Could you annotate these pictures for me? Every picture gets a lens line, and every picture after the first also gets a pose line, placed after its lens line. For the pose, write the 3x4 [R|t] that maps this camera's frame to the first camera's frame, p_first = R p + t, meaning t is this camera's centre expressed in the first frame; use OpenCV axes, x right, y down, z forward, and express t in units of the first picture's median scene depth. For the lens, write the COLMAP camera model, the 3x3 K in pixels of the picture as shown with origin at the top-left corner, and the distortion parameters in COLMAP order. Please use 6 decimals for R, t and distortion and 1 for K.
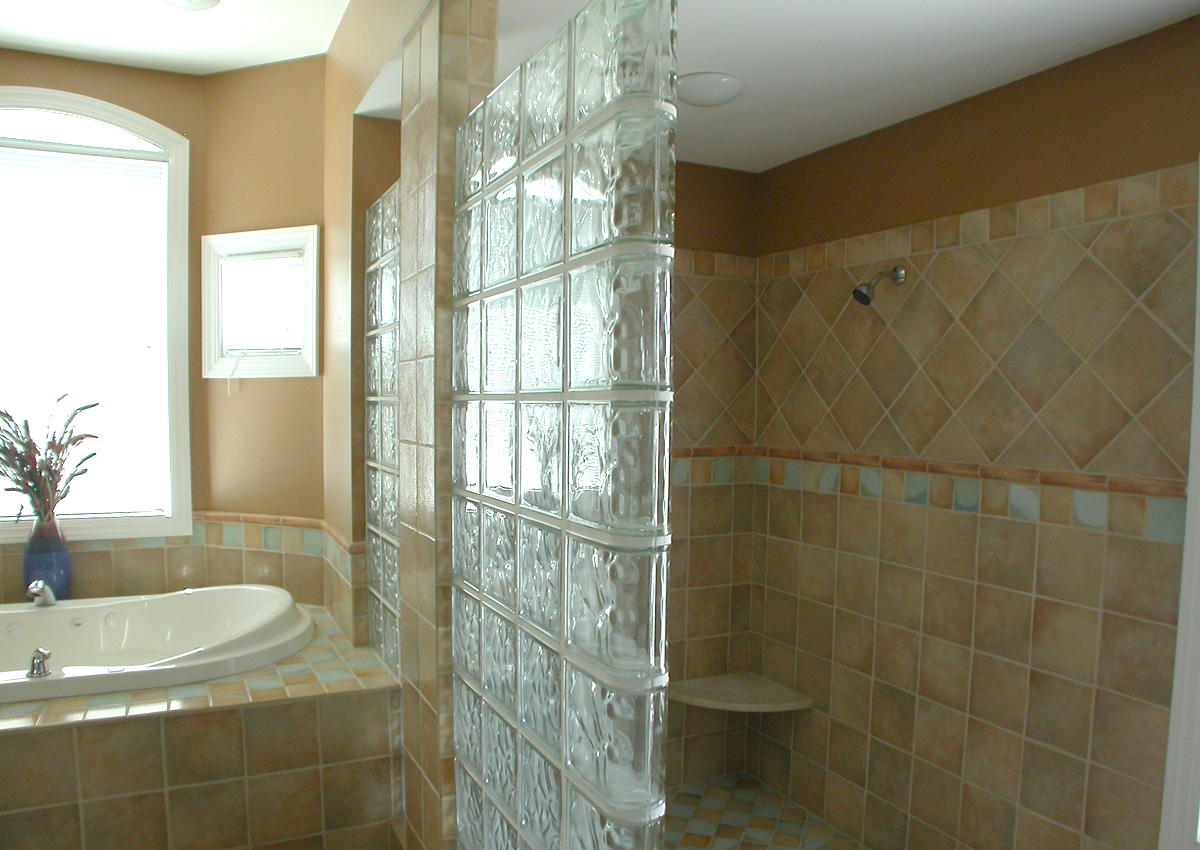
lens RADIAL K [[872.3, 0, 598.5], [0, 872.3, 426.1], [0, 0, 1]] dist [-0.020602, 0.000602]
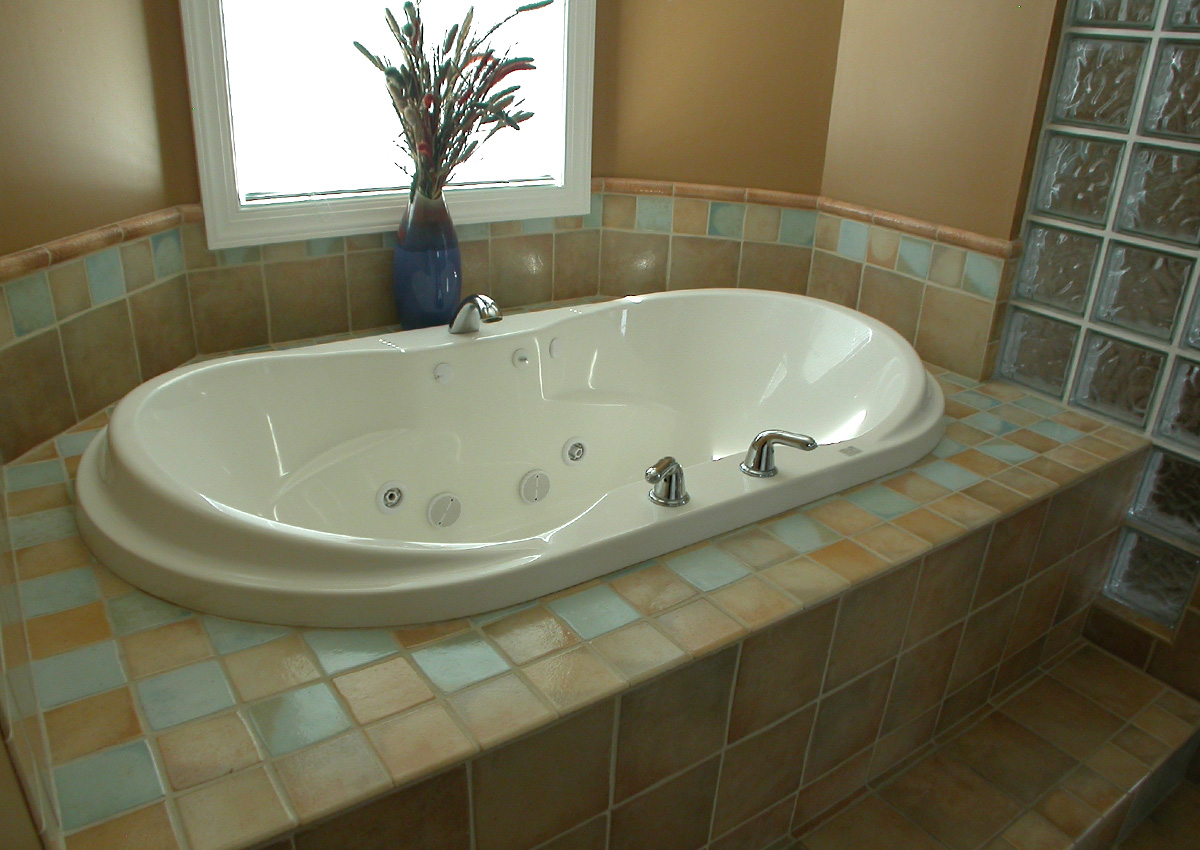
lens RADIAL K [[872.3, 0, 600.4], [0, 872.3, 422.6], [0, 0, 1]] dist [-0.020602, 0.000602]
pose [[0.965346, -0.059489, 0.254104, -0.658118], [-0.049042, 0.914974, 0.400521, 0.001752], [-0.256325, -0.399103, 0.880349, 0.341374]]
